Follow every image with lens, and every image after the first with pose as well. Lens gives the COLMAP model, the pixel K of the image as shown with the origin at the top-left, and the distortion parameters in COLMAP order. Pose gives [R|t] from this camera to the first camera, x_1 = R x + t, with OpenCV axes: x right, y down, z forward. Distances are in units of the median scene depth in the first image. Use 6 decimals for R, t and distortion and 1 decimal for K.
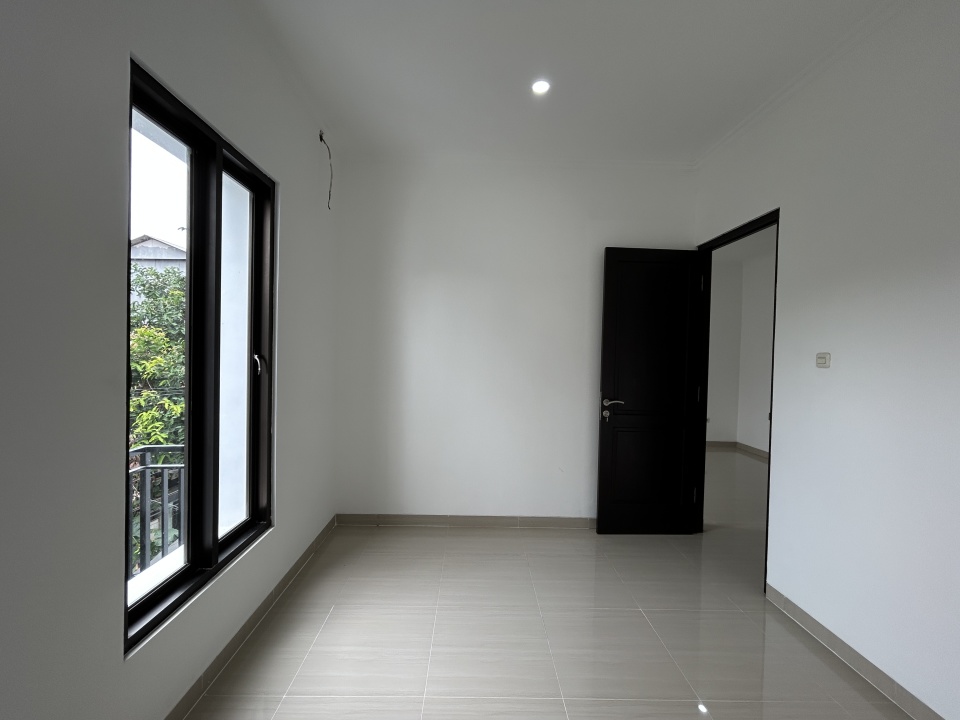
lens RADIAL K [[390.7, 0, 478.3], [0, 390.7, 358.2], [0, 0, 1]] dist [0.000389, 0.000672]
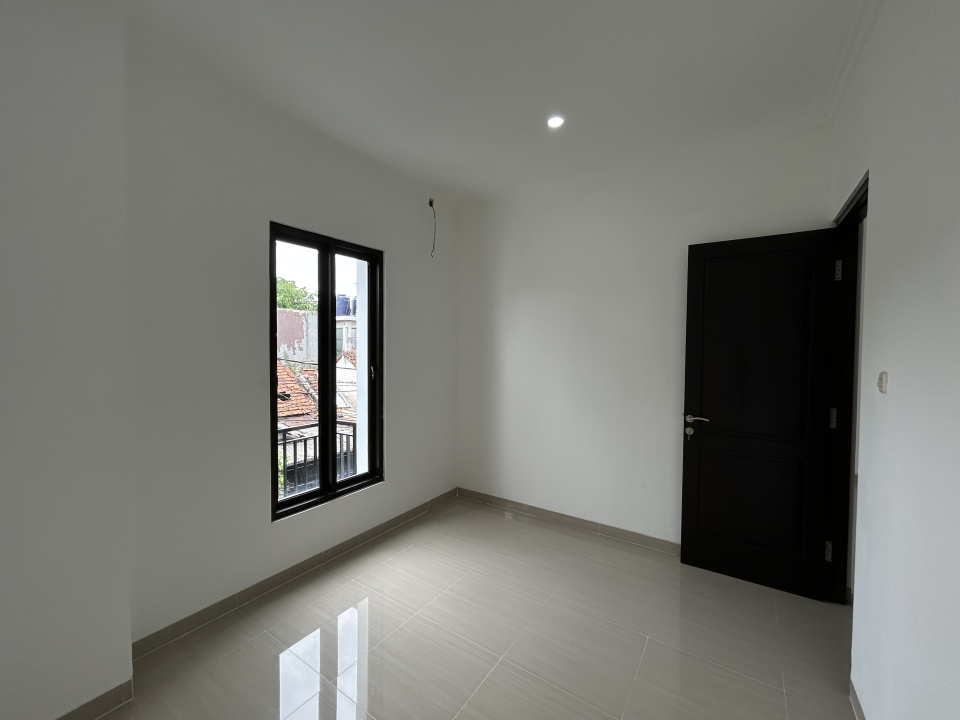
lens RADIAL K [[387.0, 0, 480.0], [0, 387.0, 360.0], [0, 0, 1]] dist [0.001387, 0.000549]
pose [[0.822232, 0.000992, -0.569151, 0.505431], [0.002333, 0.999984, 0.005113, -0.031942], [0.569147, -0.005532, 0.822217, -0.005271]]
